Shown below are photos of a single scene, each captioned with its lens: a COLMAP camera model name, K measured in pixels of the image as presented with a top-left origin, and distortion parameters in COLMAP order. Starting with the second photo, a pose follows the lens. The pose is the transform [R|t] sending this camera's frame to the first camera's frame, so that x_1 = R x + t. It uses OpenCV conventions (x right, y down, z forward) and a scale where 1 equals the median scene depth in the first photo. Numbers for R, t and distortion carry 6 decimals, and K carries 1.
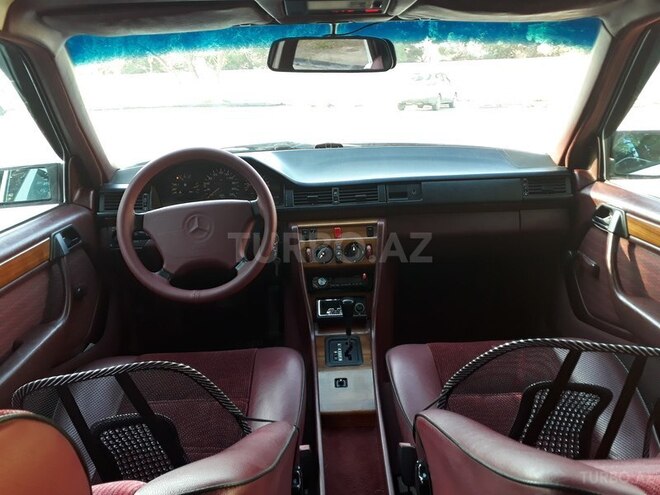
lens RADIAL K [[520.2, 0, 328.9], [0, 520.2, 244.7], [0, 0, 1]] dist [0.006326, -0.008705]
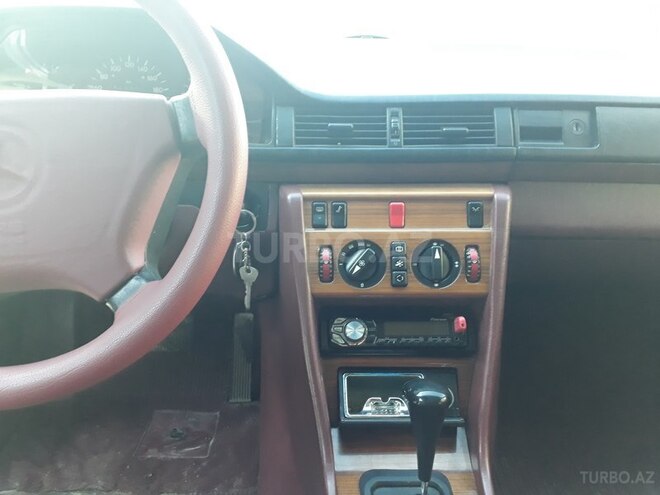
lens RADIAL K [[520.2, 0, 332.0], [0, 520.2, 250.9], [0, 0, 1]] dist [0.006326, -0.008705]
pose [[0.998124, 0.048317, 0.037593, -0.049931], [-0.048846, 0.998718, 0.013288, 0.003218], [-0.036902, -0.015099, 0.999205, 0.587595]]
